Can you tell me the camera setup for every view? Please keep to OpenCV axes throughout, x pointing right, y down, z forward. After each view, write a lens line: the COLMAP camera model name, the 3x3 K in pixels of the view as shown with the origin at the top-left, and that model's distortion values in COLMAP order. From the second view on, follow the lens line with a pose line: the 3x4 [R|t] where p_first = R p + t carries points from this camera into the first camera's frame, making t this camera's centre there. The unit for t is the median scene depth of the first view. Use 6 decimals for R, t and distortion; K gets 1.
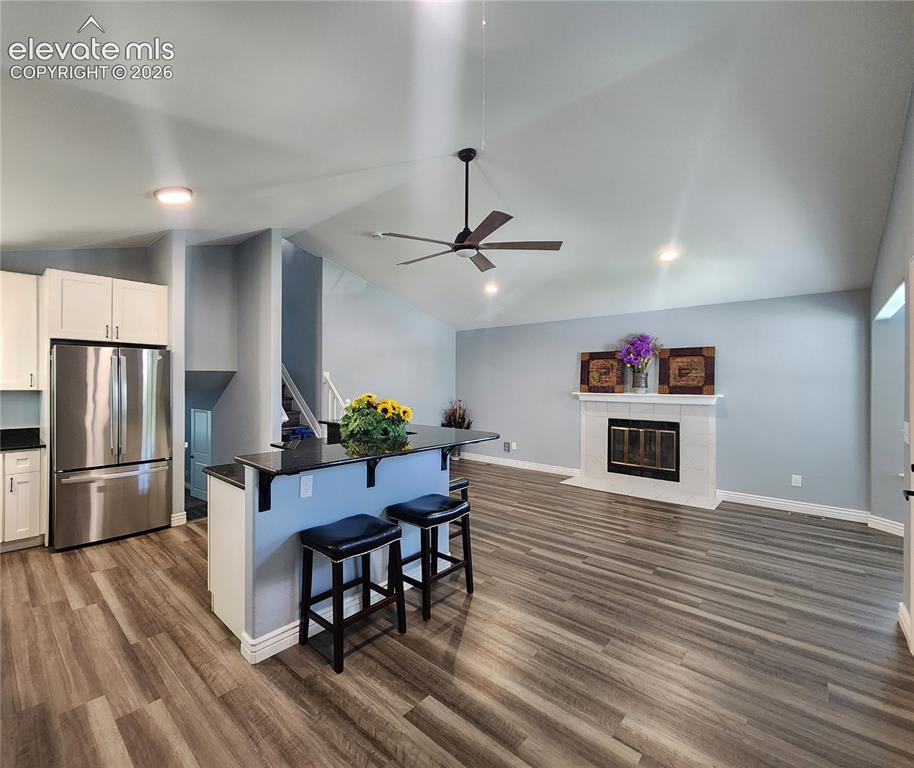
lens RADIAL K [[410.4, 0, 412.7], [0, 410.4, 384.1], [0, 0, 1]] dist [0.000662, -0.000098]
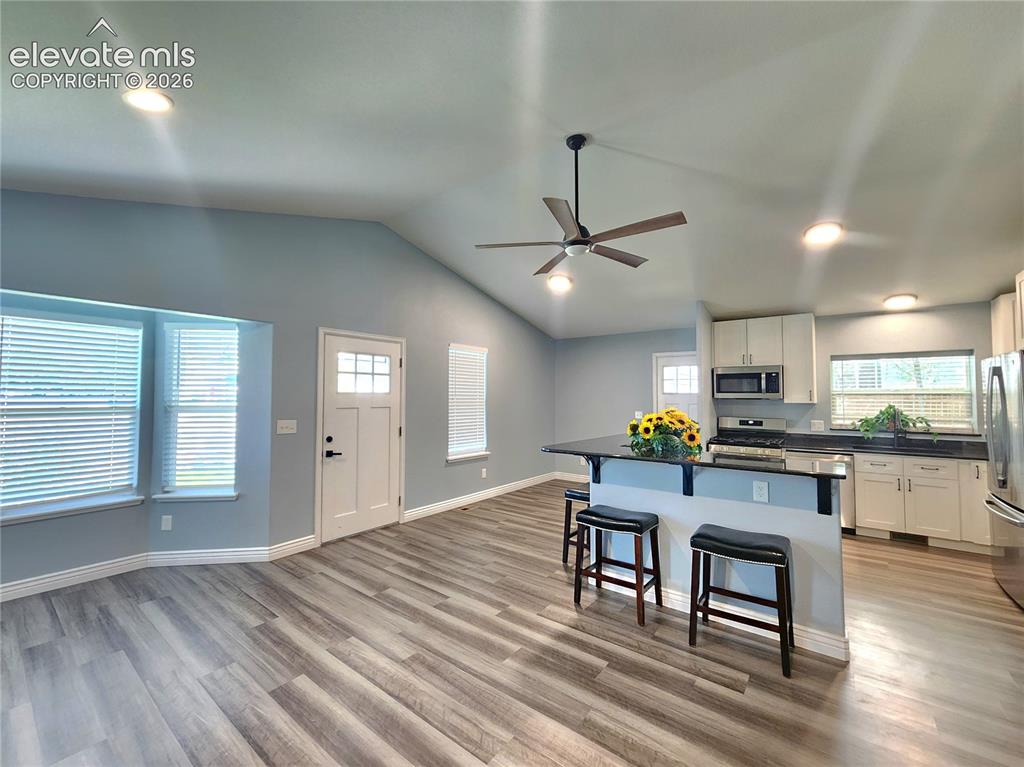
lens RADIAL K [[424.2, 0, 506.3], [0, 424.2, 378.2], [0, 0, 1]] dist [-0.000160, -0.001197]
pose [[-0.995789, -0.012427, -0.090834, 0.232043], [-0.009263, 0.999338, -0.035175, -0.008073], [0.091211, -0.034185, -0.995245, 1.196206]]
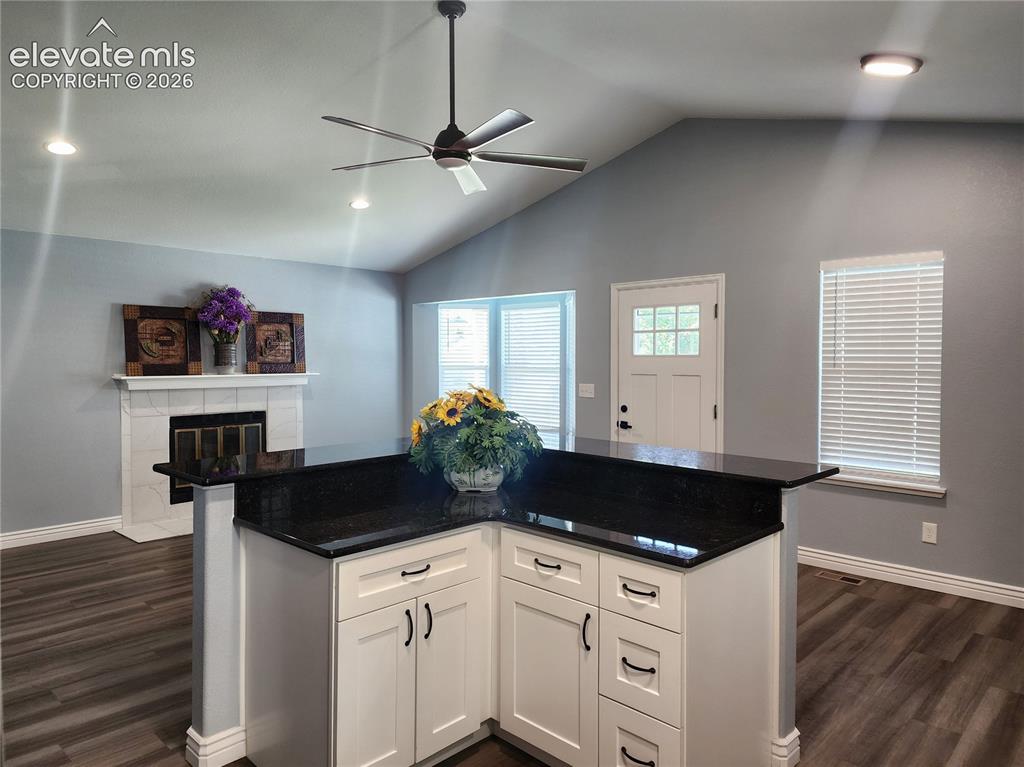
lens RADIAL K [[666.5, 0, 514.6], [0, 666.5, 374.1], [0, 0, 1]] dist [0.008472, -0.000704]
pose [[0.005517, -0.026901, 0.999623, -0.592836], [0.002754, 0.999635, 0.026886, -0.005904], [-0.999981, 0.002605, 0.005589, 0.561735]]
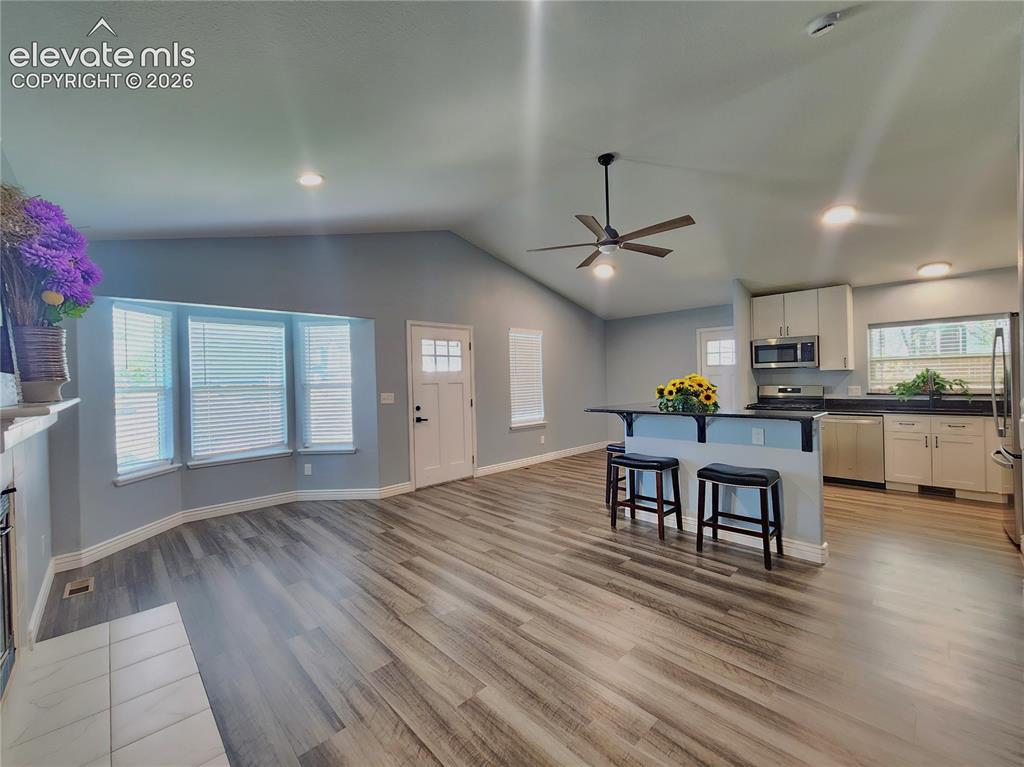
lens RADIAL K [[424.2, 0, 506.8], [0, 424.2, 380.8], [0, 0, 1]] dist [-0.000160, -0.001197]
pose [[-0.998400, 0.017400, 0.053804, 0.222616], [0.017917, 0.999798, 0.009152, 0.010071], [-0.053634, 0.010101, -0.998510, 1.362124]]
